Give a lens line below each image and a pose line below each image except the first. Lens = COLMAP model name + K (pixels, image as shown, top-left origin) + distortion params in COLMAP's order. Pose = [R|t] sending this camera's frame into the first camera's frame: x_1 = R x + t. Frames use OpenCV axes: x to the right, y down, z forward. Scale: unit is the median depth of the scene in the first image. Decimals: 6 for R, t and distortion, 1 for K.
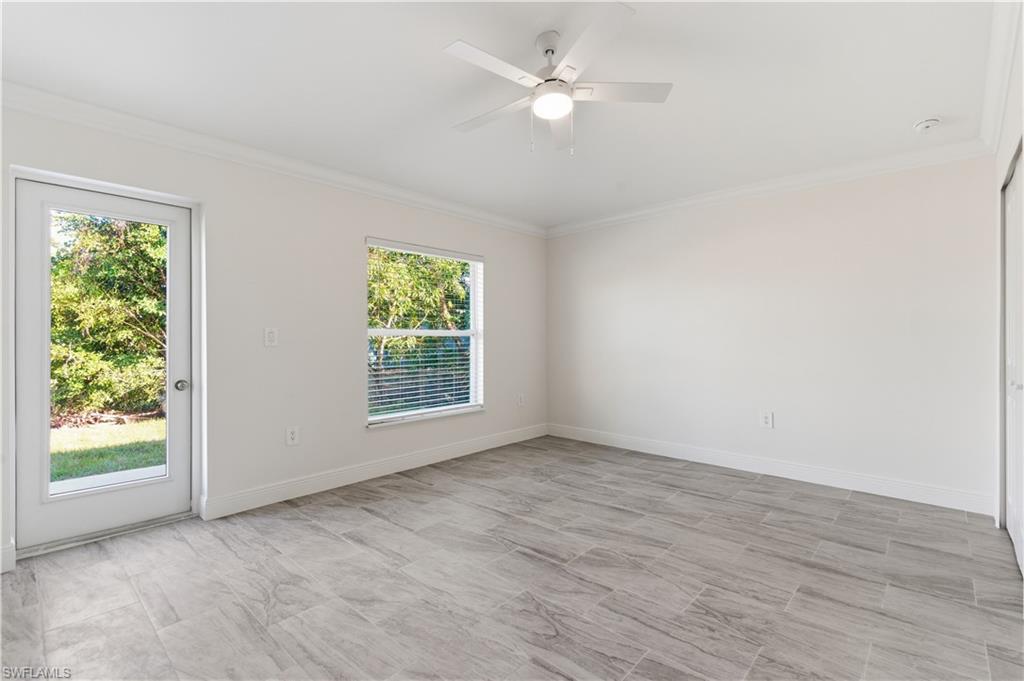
lens RADIAL K [[465.3, 0, 512.5], [0, 465.3, 339.1], [0, 0, 1]] dist [0.004561, -0.002014]
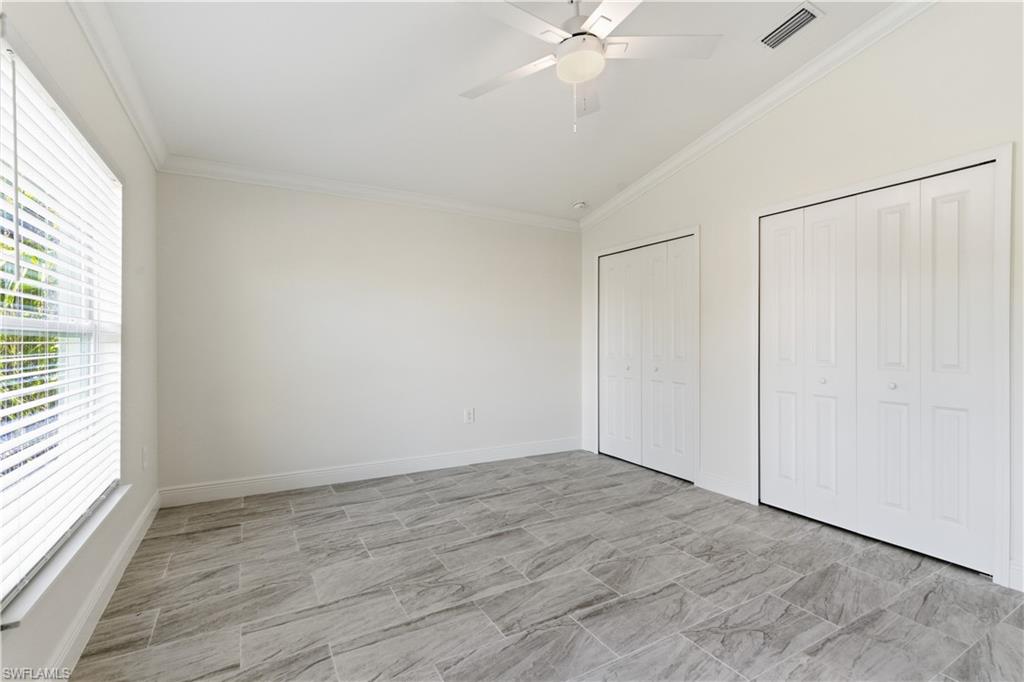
lens RADIAL K [[465.3, 0, 511.5], [0, 465.3, 342.8], [0, 0, 1]] dist [0.004561, -0.002014]
pose [[0.298492, 0.001621, 0.954411, -0.584509], [-0.000197, 0.999999, -0.001636, 0.000016], [-0.954412, 0.000300, 0.298492, 0.678527]]
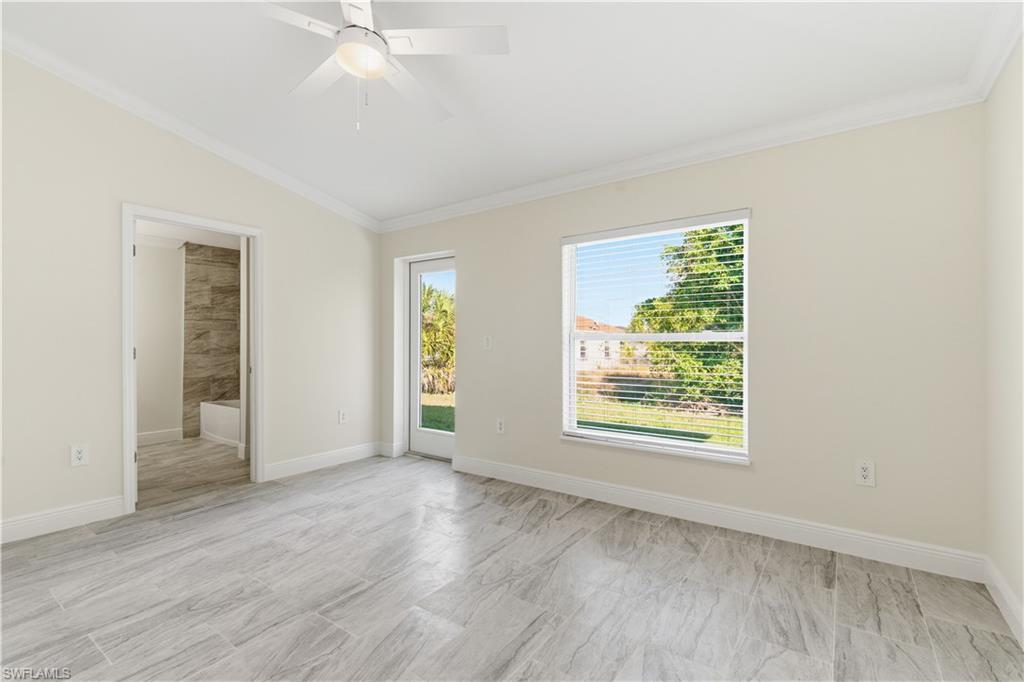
lens RADIAL K [[465.3, 0, 504.1], [0, 465.3, 342.7], [0, 0, 1]] dist [0.004561, -0.002014]
pose [[0.111000, 0.001772, -0.993819, 0.718187], [-0.001109, 0.999998, 0.001659, -0.005637], [0.993820, 0.000918, 0.111001, 0.903958]]
